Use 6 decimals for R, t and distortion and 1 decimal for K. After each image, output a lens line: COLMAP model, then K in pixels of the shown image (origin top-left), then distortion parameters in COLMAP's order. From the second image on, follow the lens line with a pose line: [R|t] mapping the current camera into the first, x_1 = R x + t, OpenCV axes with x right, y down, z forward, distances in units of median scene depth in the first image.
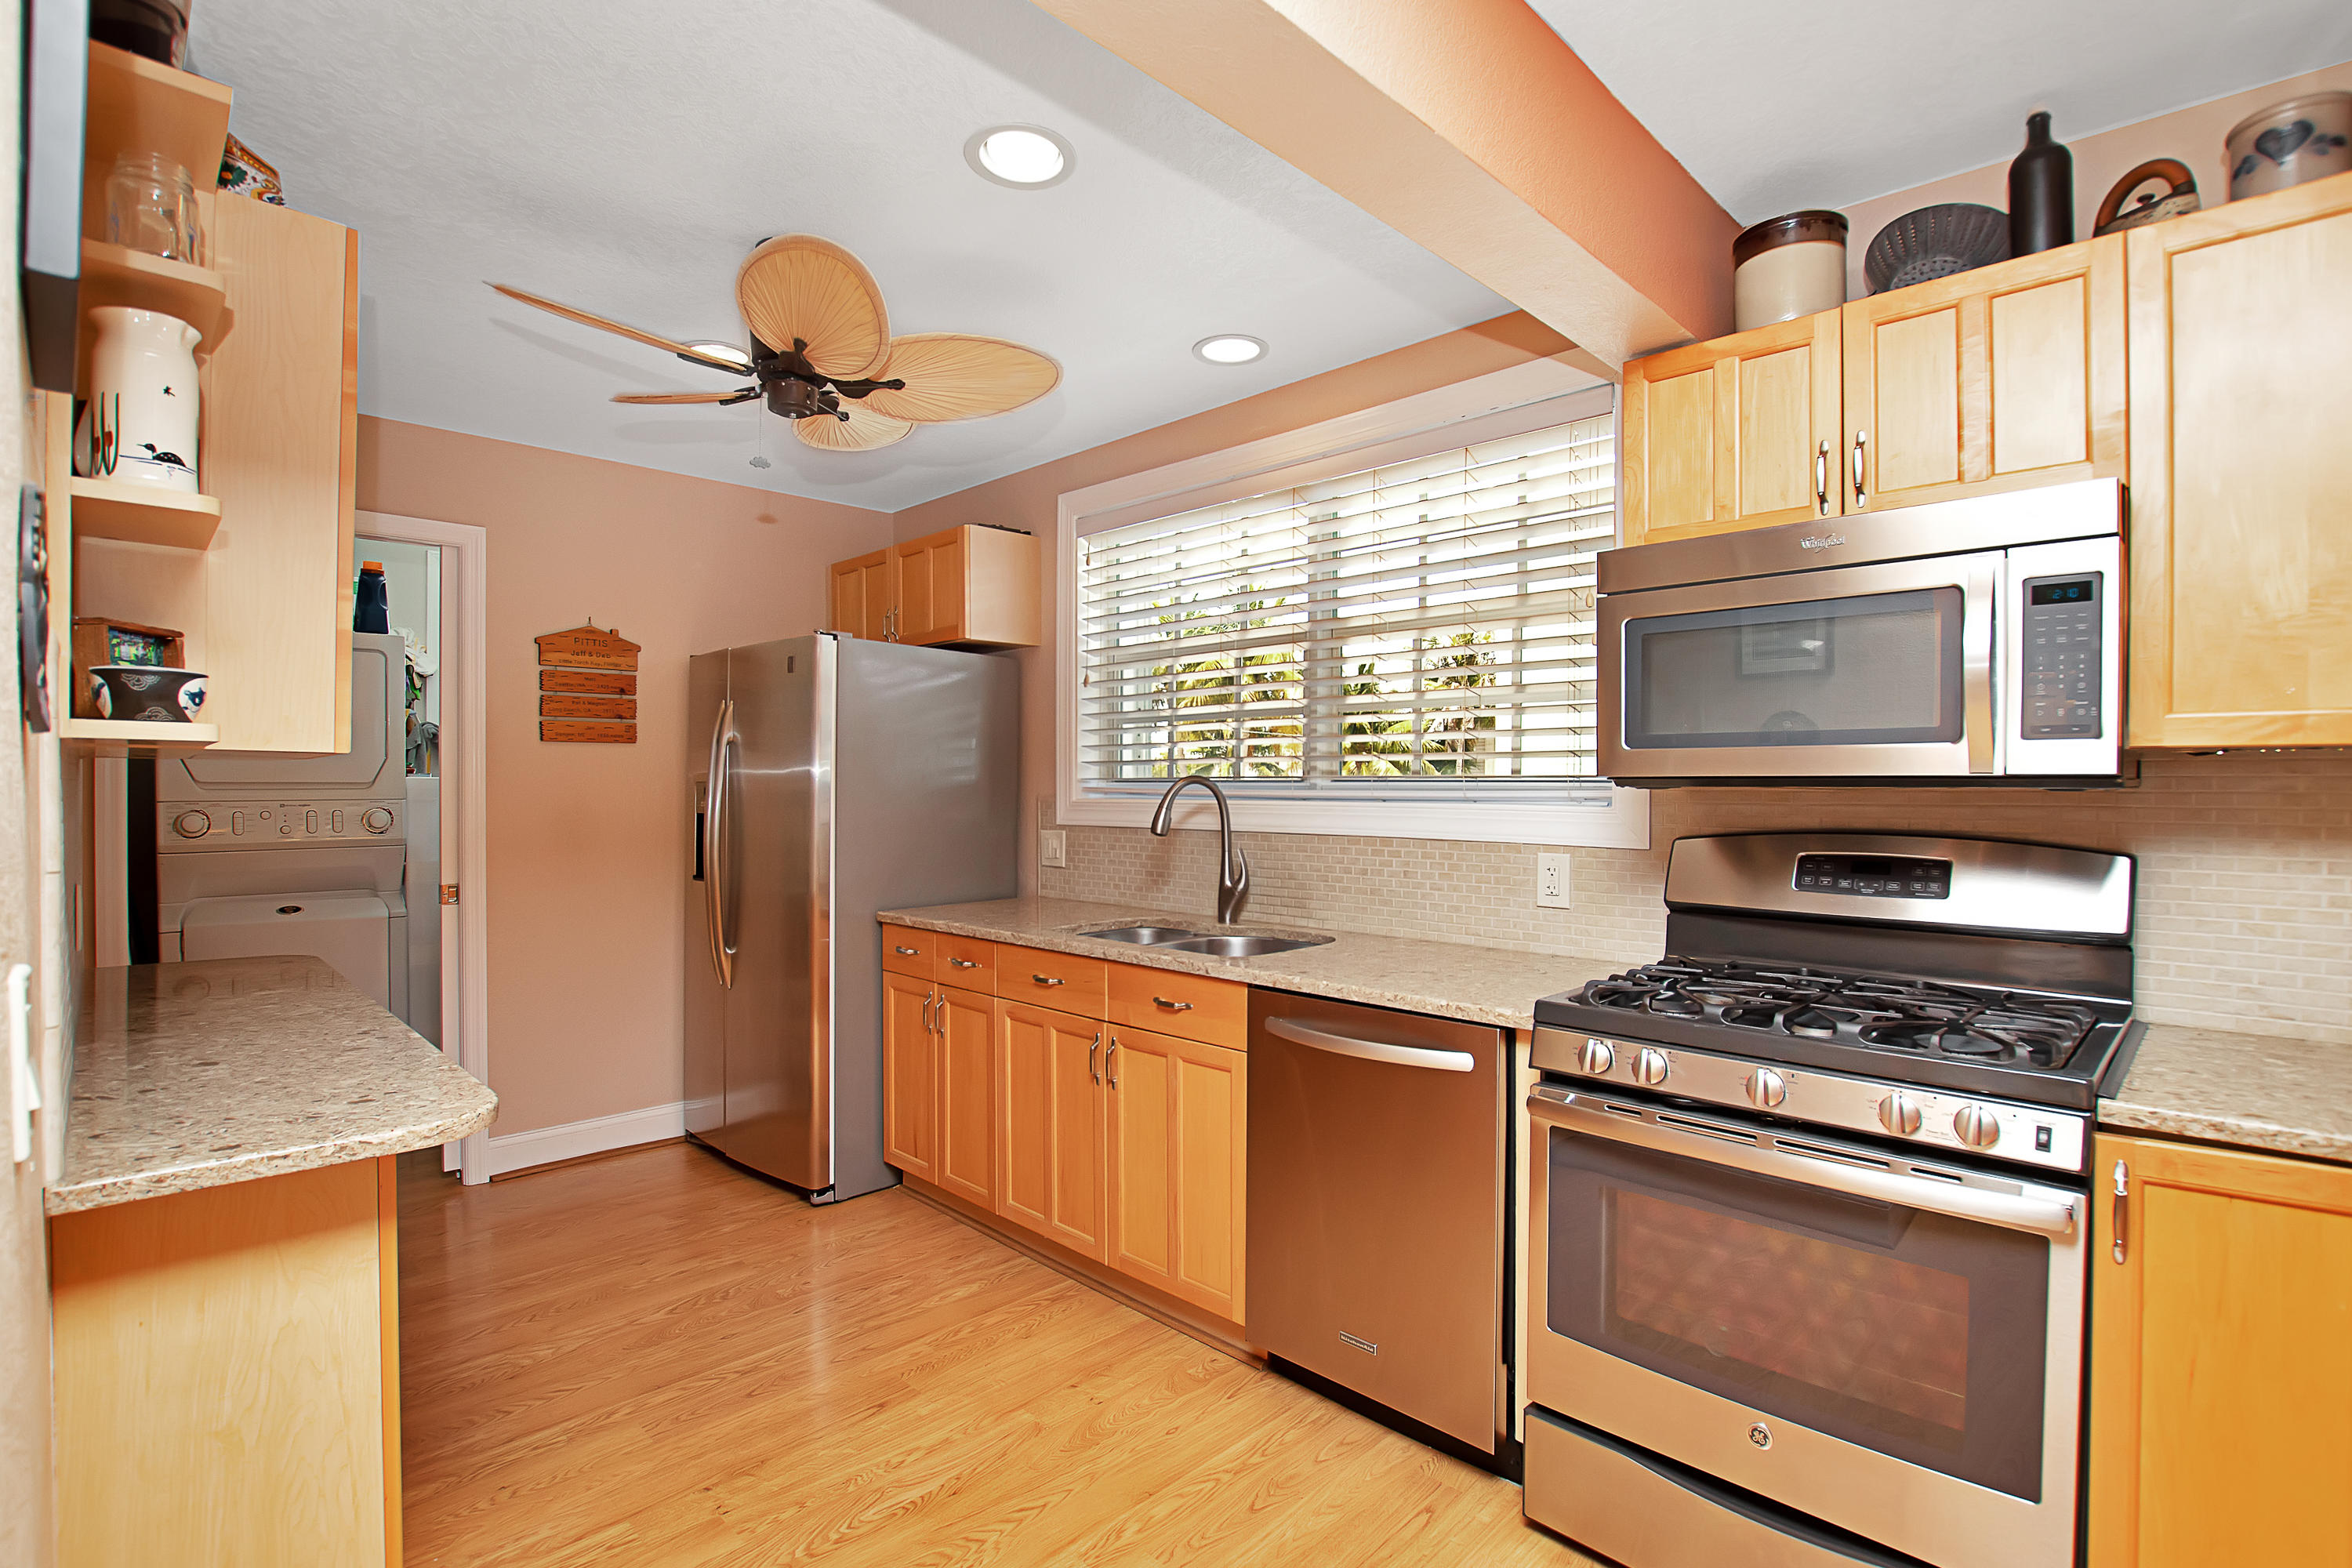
lens RADIAL K [[1098.8, 0, 1165.1], [0, 1098.8, 788.5], [0, 0, 1]] dist [-0.006167, -0.000139]
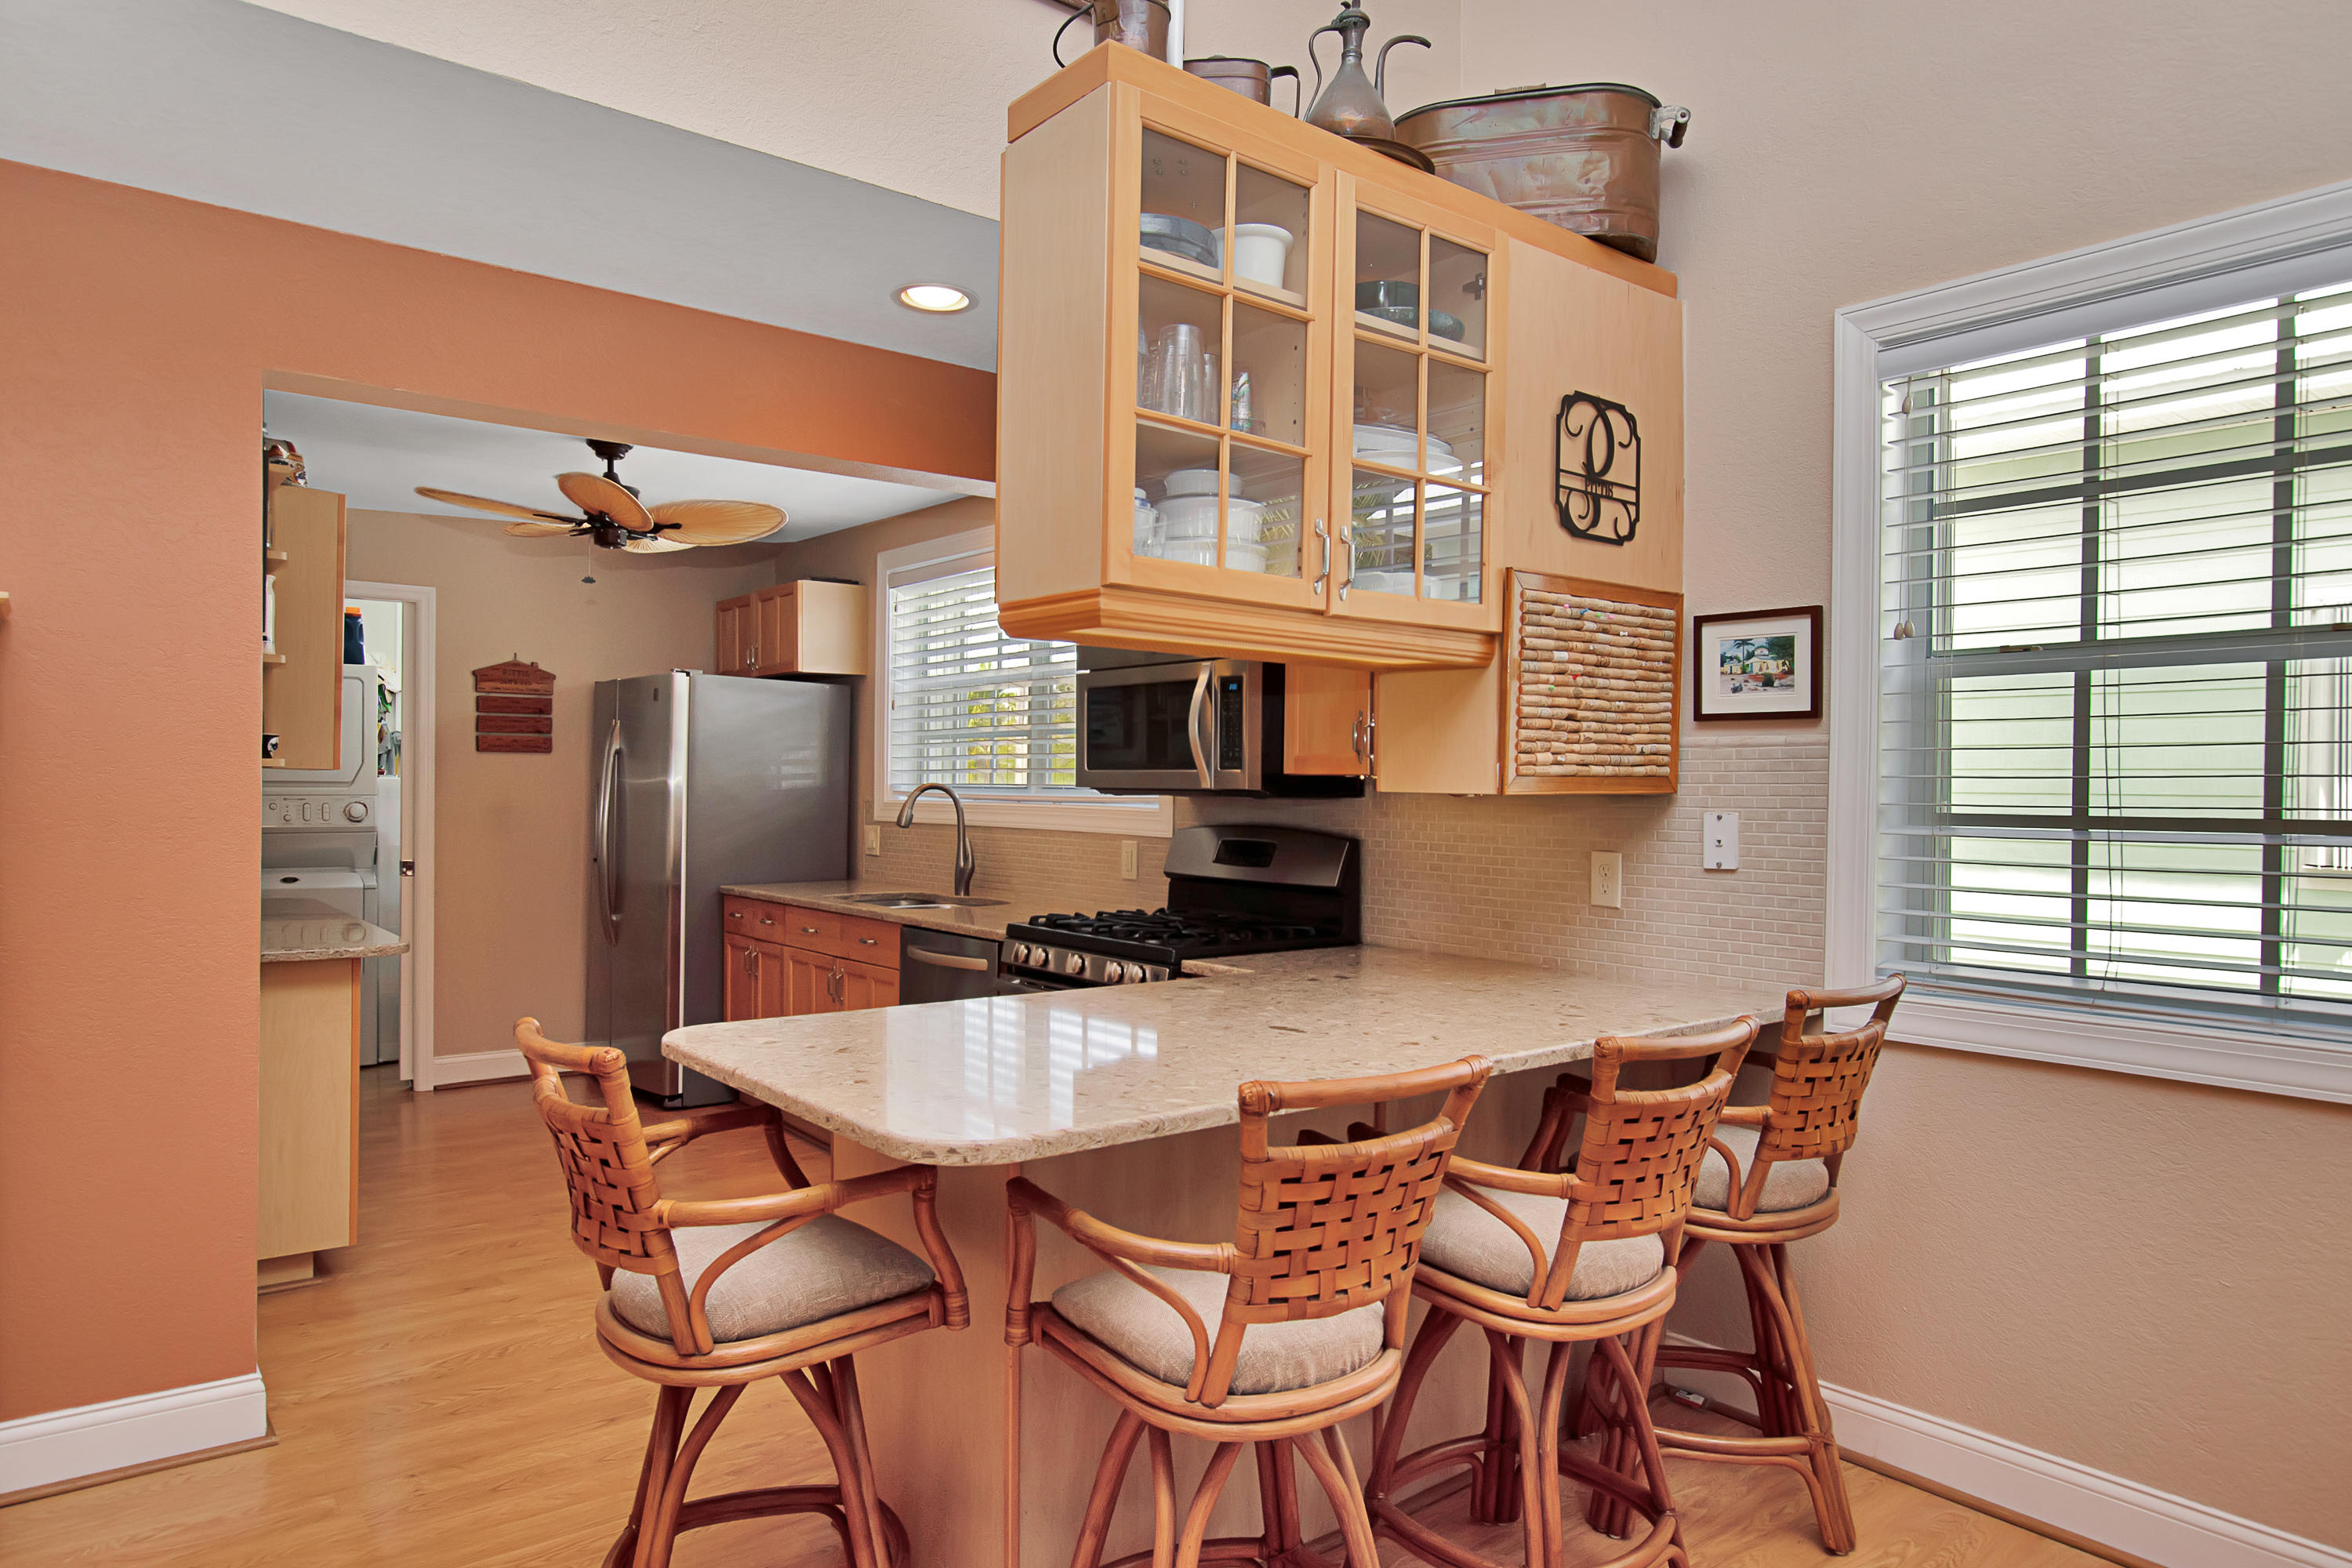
lens RADIAL K [[1442.5, 0, 1189.1], [0, 1442.5, 787.5], [0, 0, 1]] dist [0.000836, 0.000203]
pose [[0.994997, 0.008939, -0.099500, 0.448472], [-0.009082, 0.999958, -0.000985, -0.007242], [0.099487, 0.001884, 0.995037, -0.623464]]
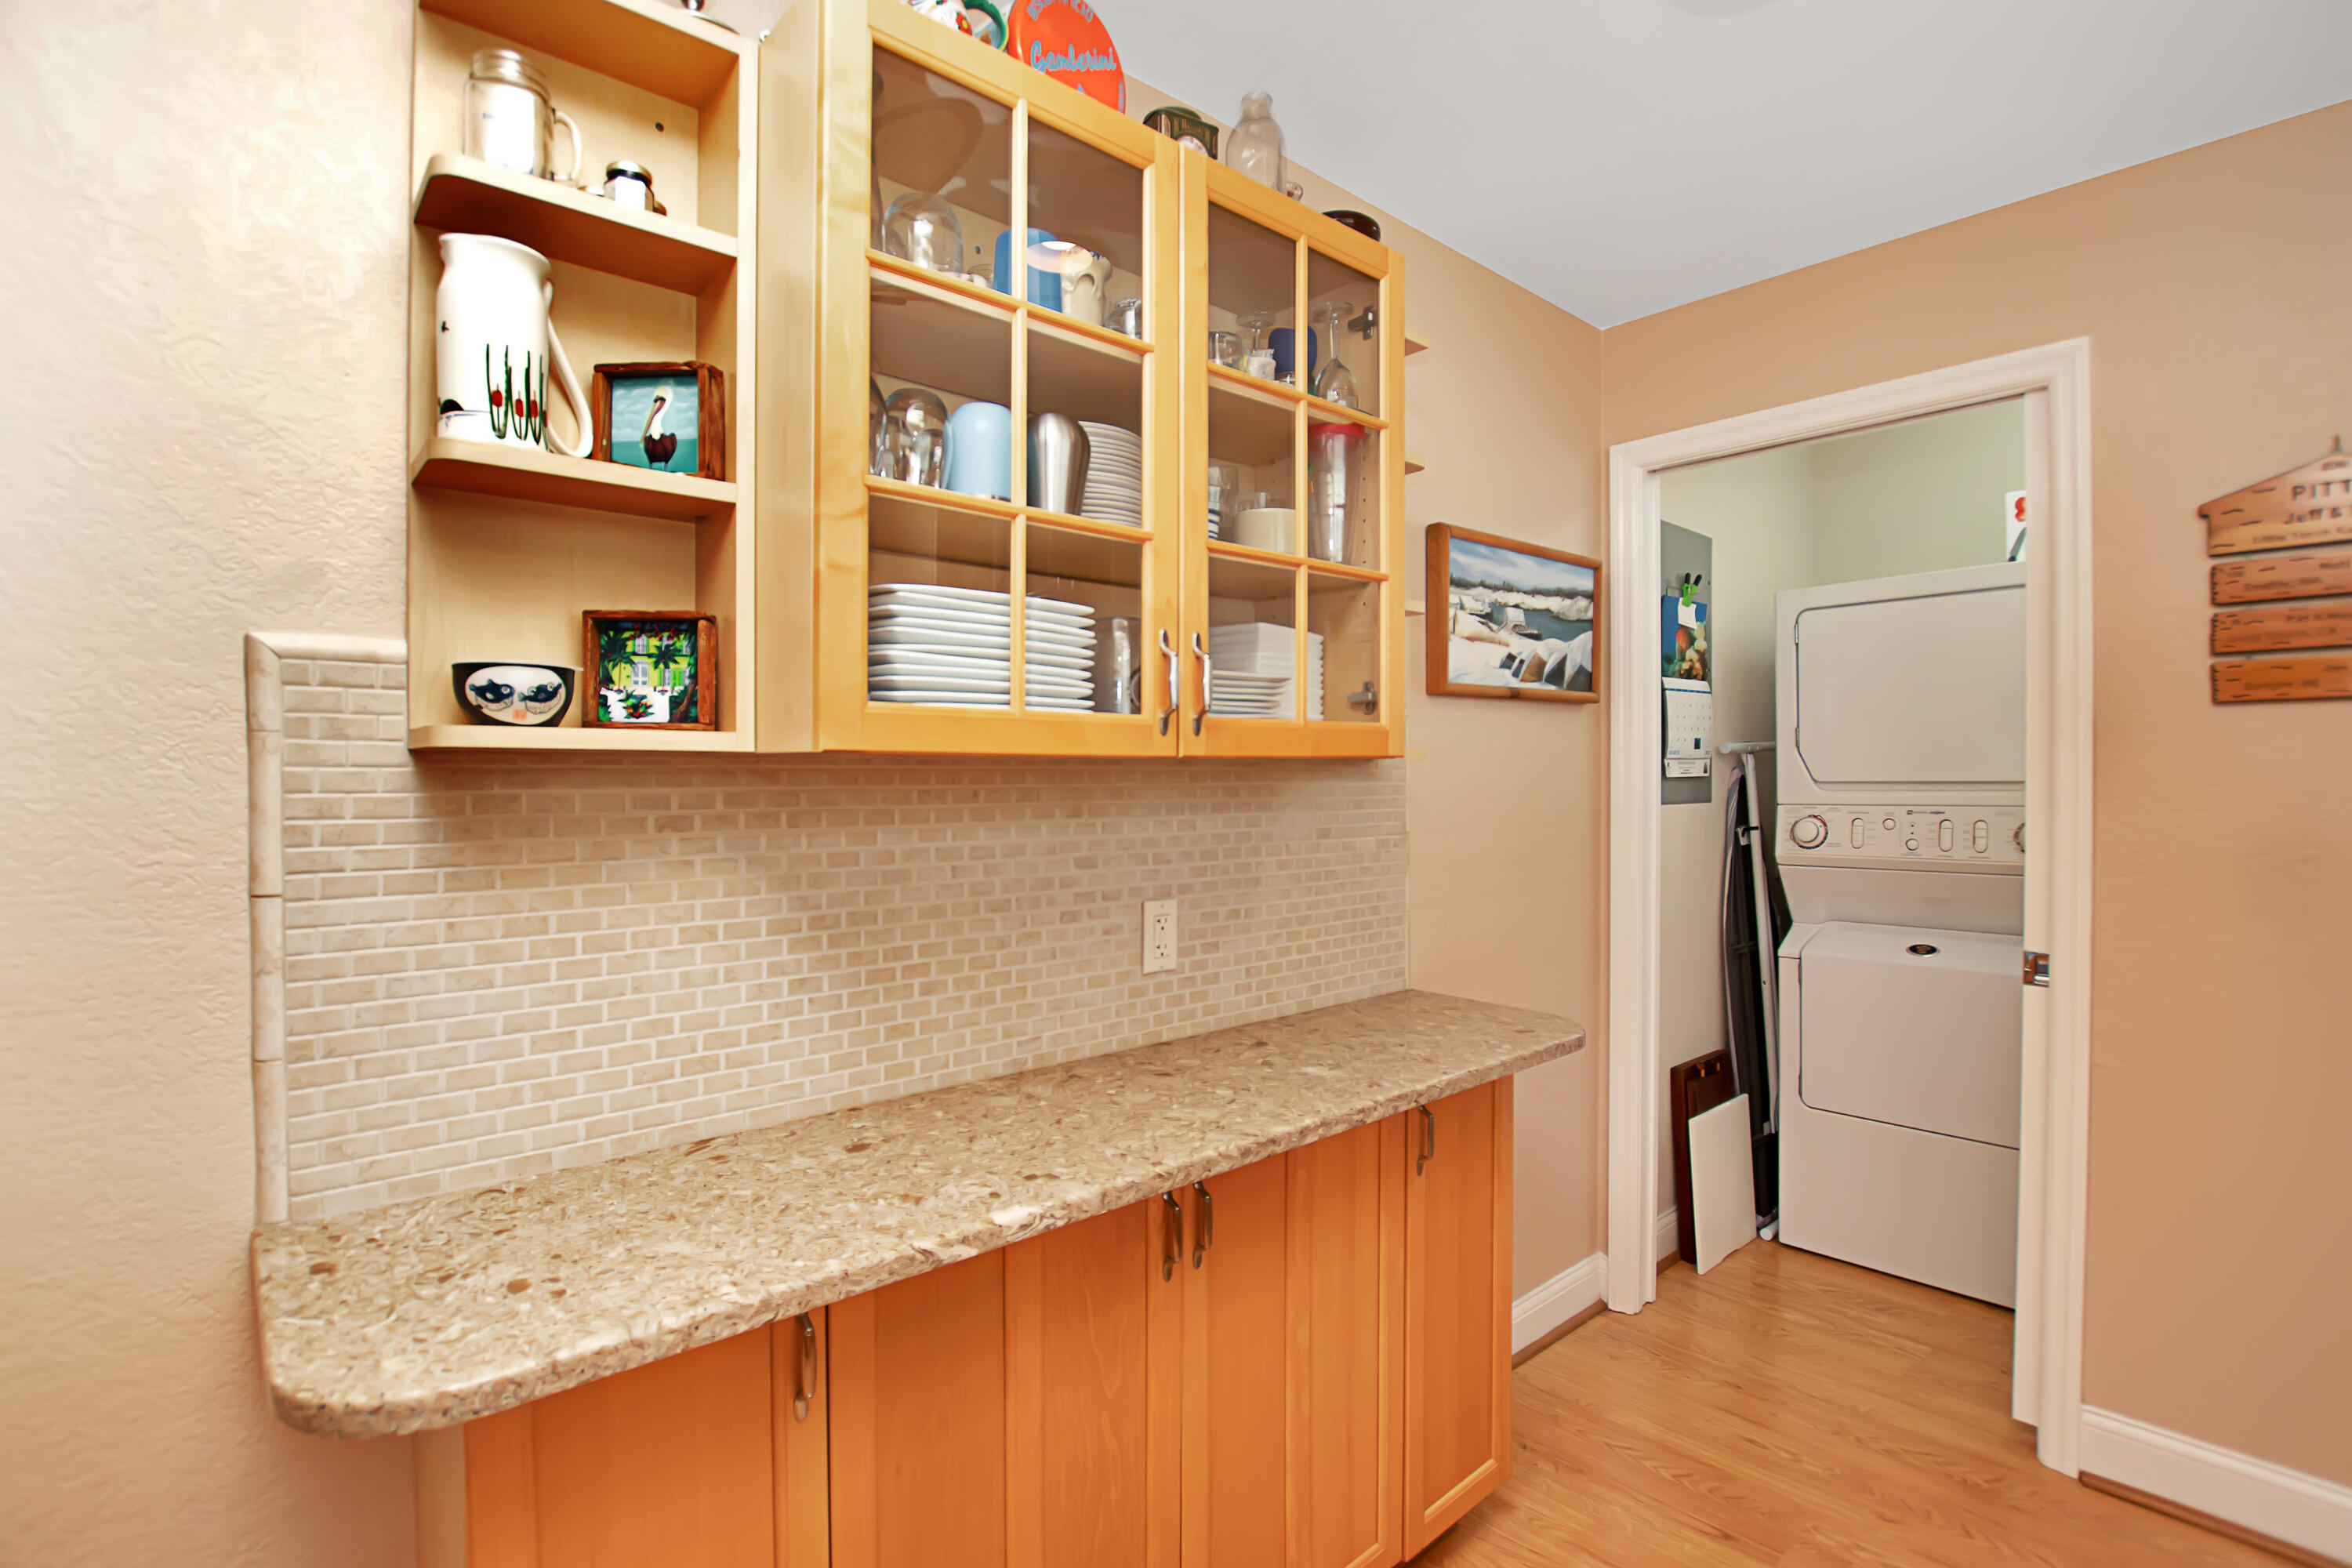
lens RADIAL K [[1098.8, 0, 1184.4], [0, 1098.8, 796.6], [0, 0, 1]] dist [-0.006167, -0.000139]
pose [[-0.033406, 0.018165, -0.999277, -0.035048], [-0.001997, 0.999832, 0.018242, -0.008228], [0.999440, 0.002605, -0.033365, 0.551185]]
